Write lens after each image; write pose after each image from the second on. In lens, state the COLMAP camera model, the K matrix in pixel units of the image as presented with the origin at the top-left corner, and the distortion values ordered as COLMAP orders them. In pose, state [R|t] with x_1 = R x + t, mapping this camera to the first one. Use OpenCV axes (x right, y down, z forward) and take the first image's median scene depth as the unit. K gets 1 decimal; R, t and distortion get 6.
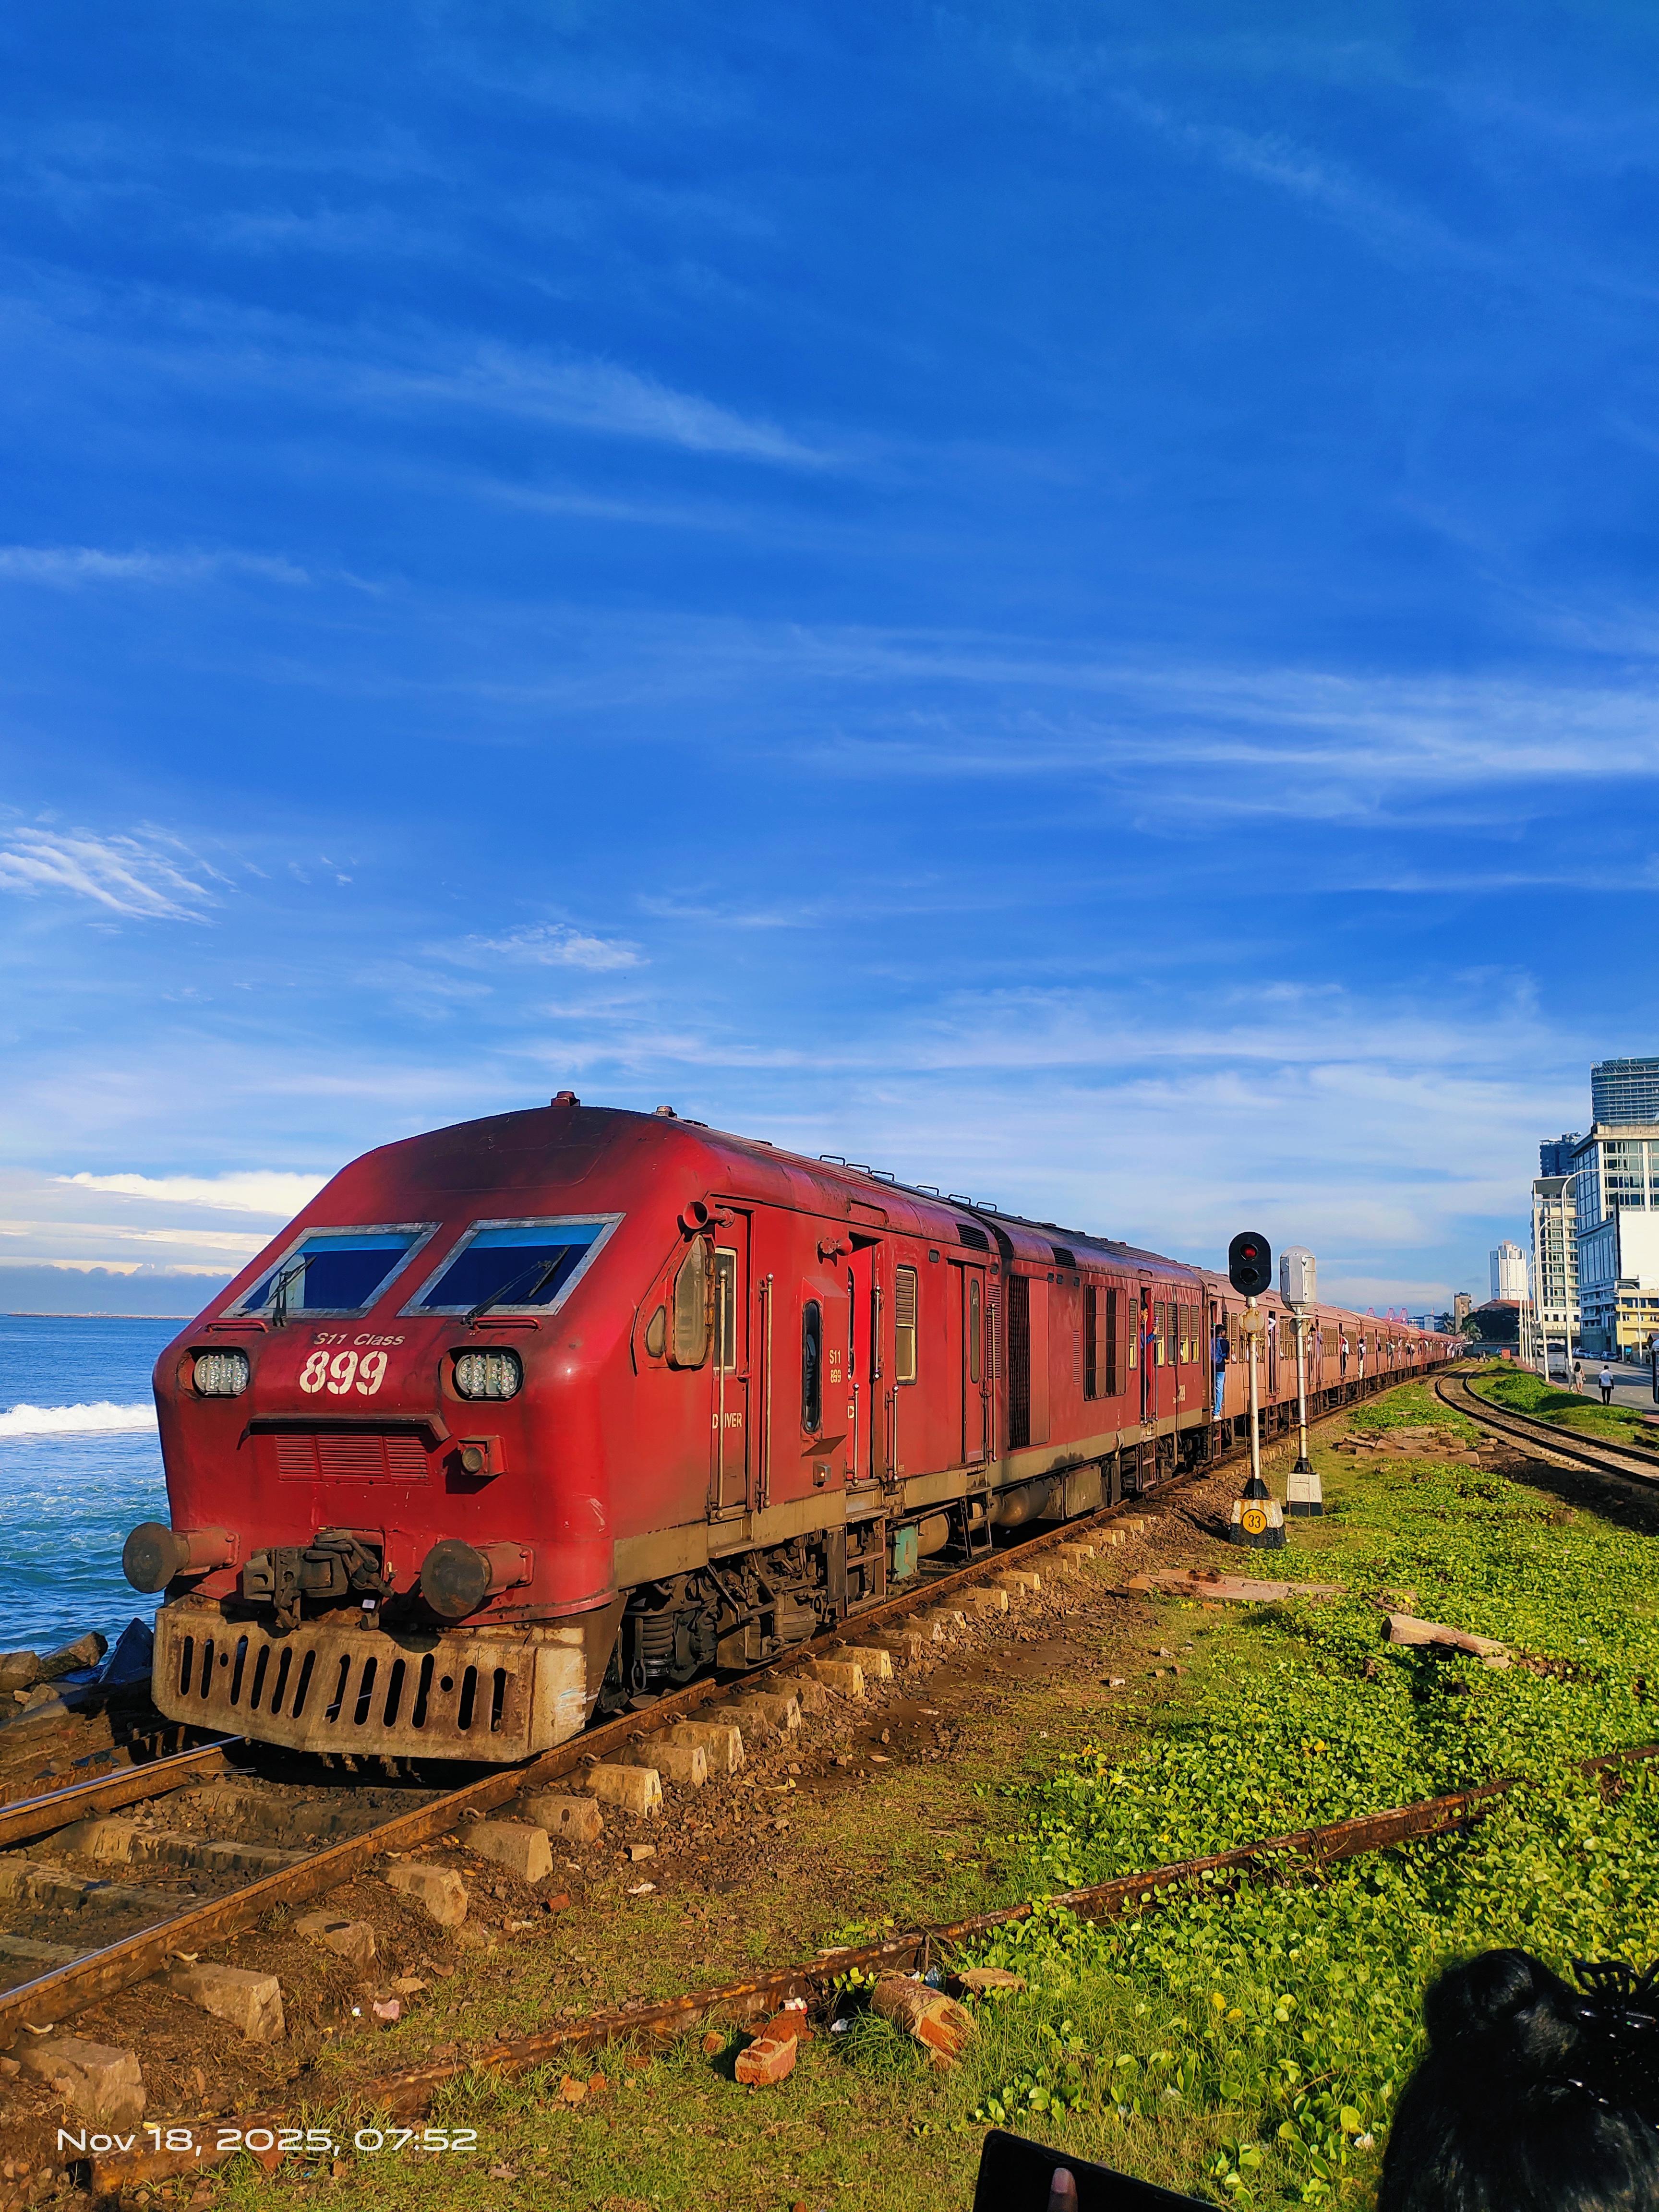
lens RADIAL K [[1732.9, 0, 829.5], [0, 1732.9, 1106.0], [0, 0, 1]] dist [0.086387, -0.104212]
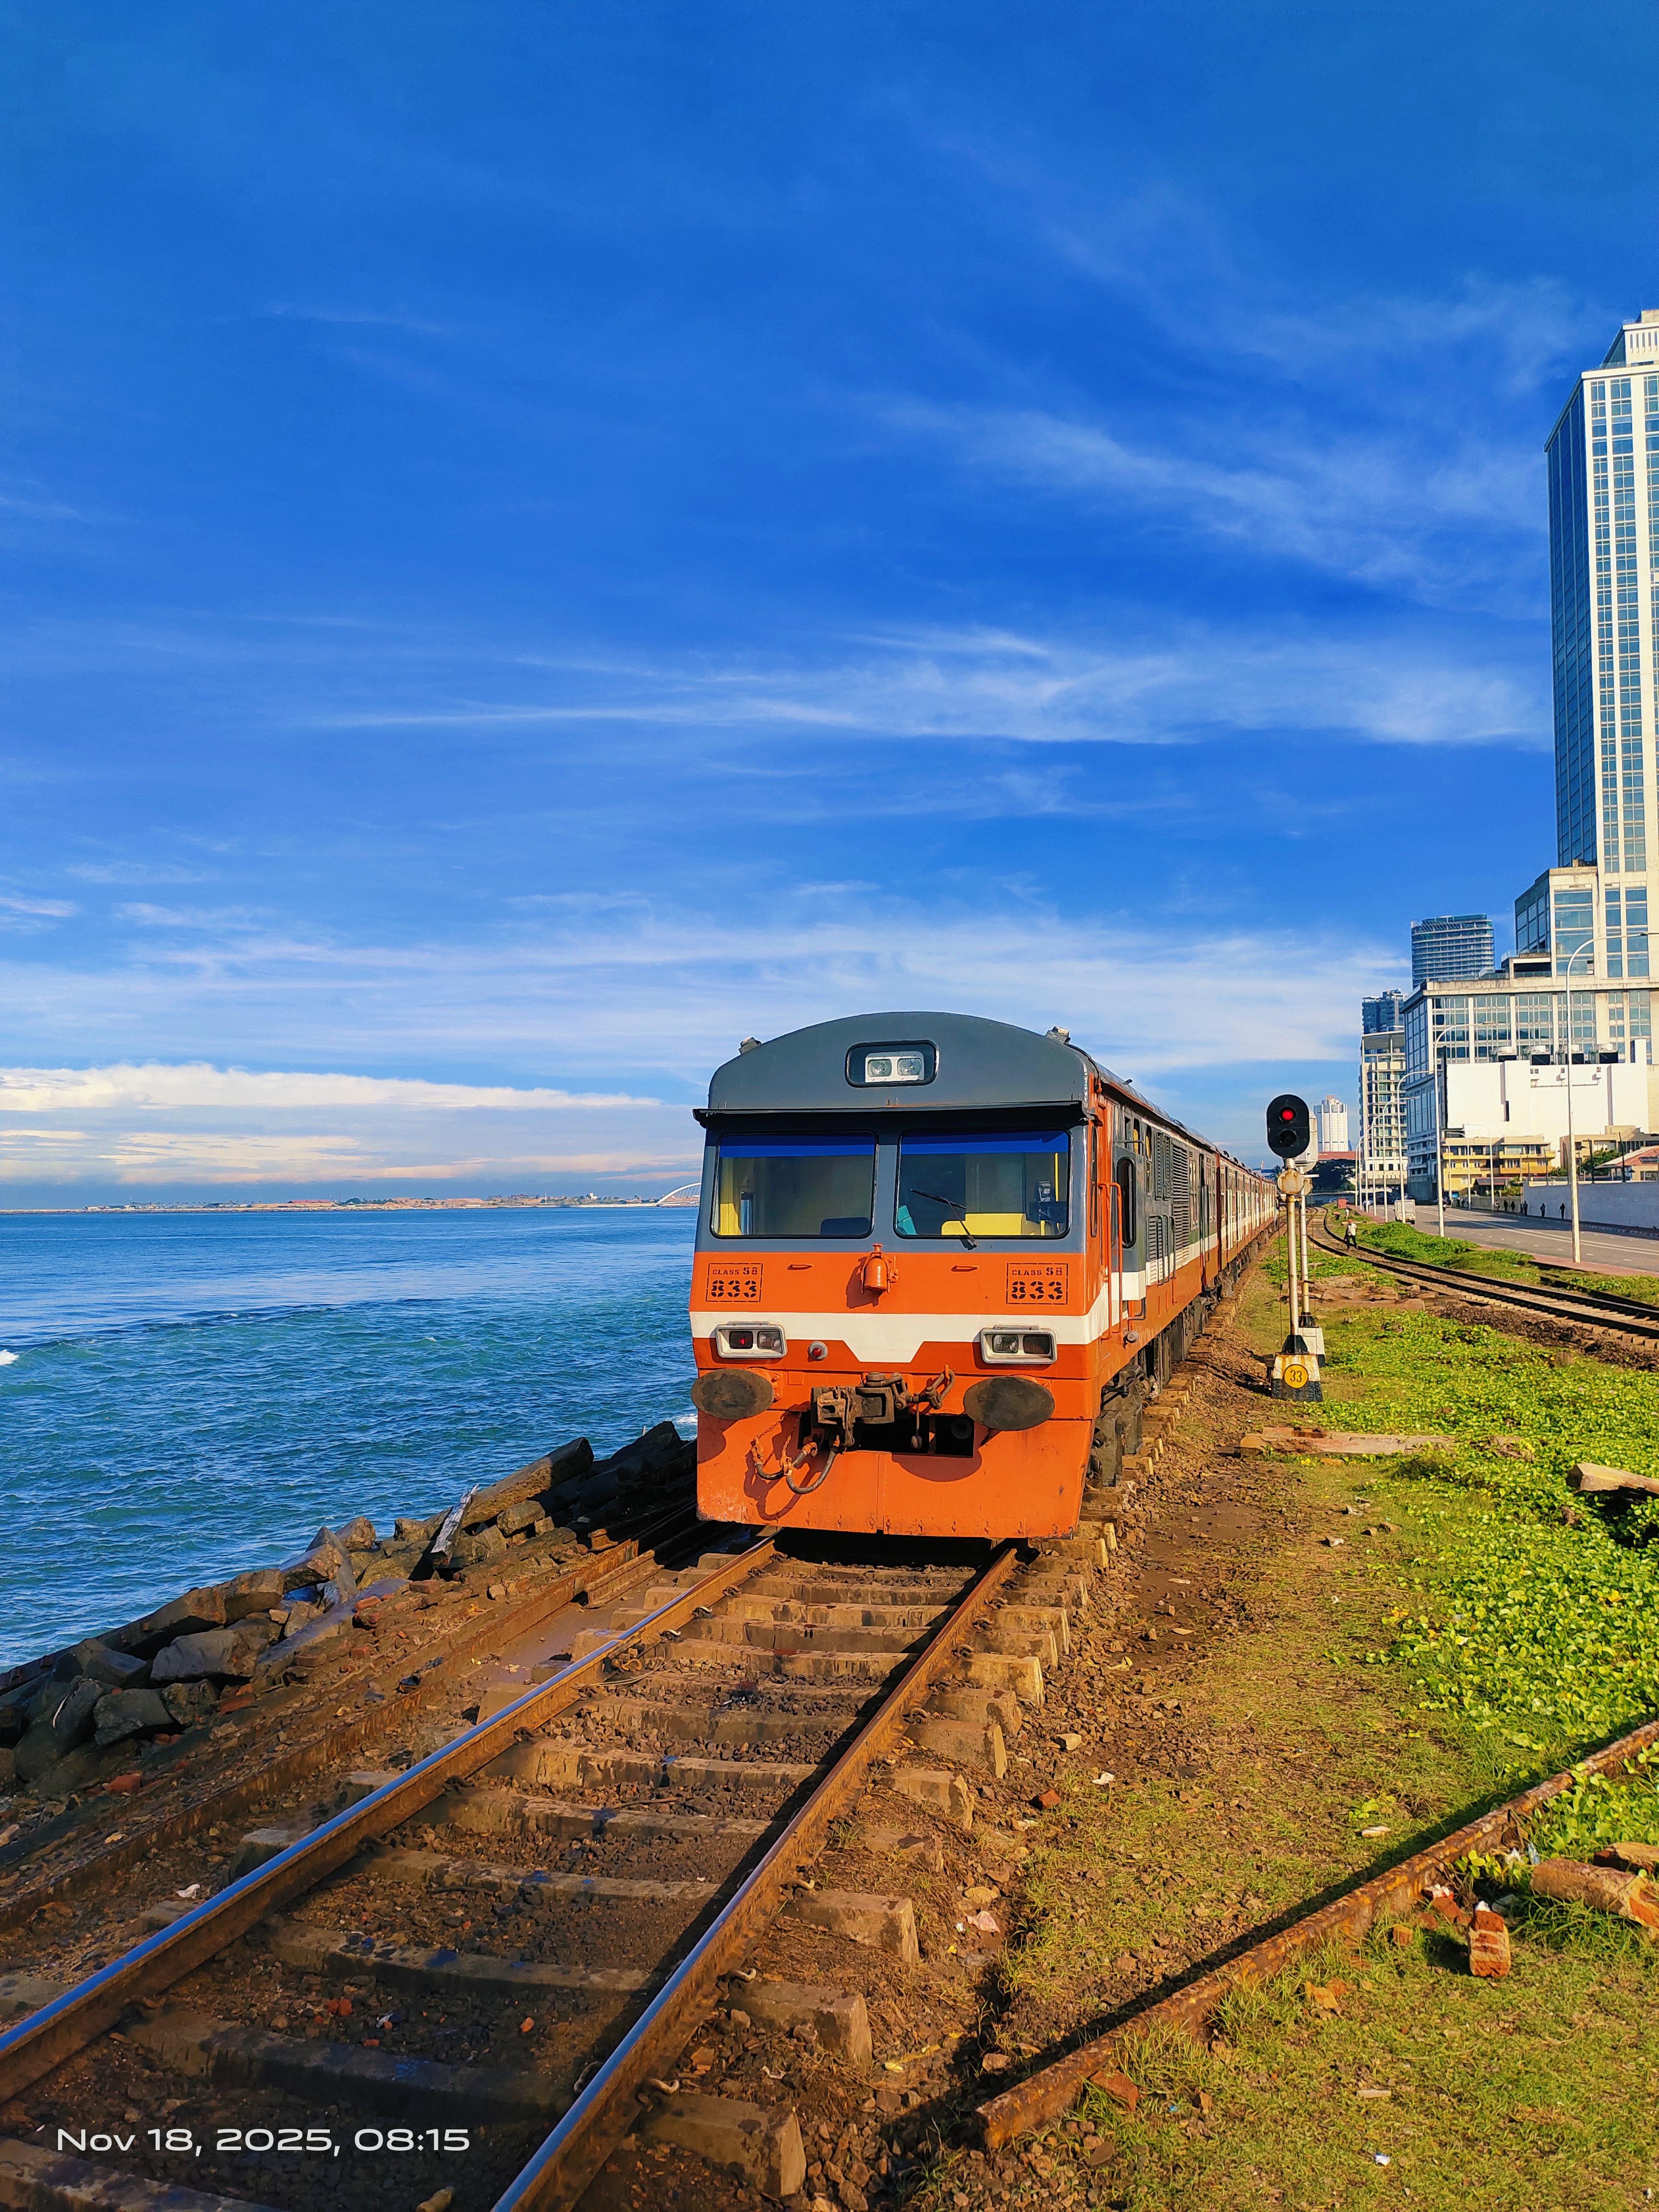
lens RADIAL K [[1732.9, 0, 829.5], [0, 1732.9, 1106.0], [0, 0, 1]] dist [0.086387, -0.104212]
pose [[0.993957, -0.026347, 0.106564, -0.131671], [0.018328, 0.996974, 0.075541, -0.002361], [-0.108232, -0.073131, 0.991432, 0.026682]]
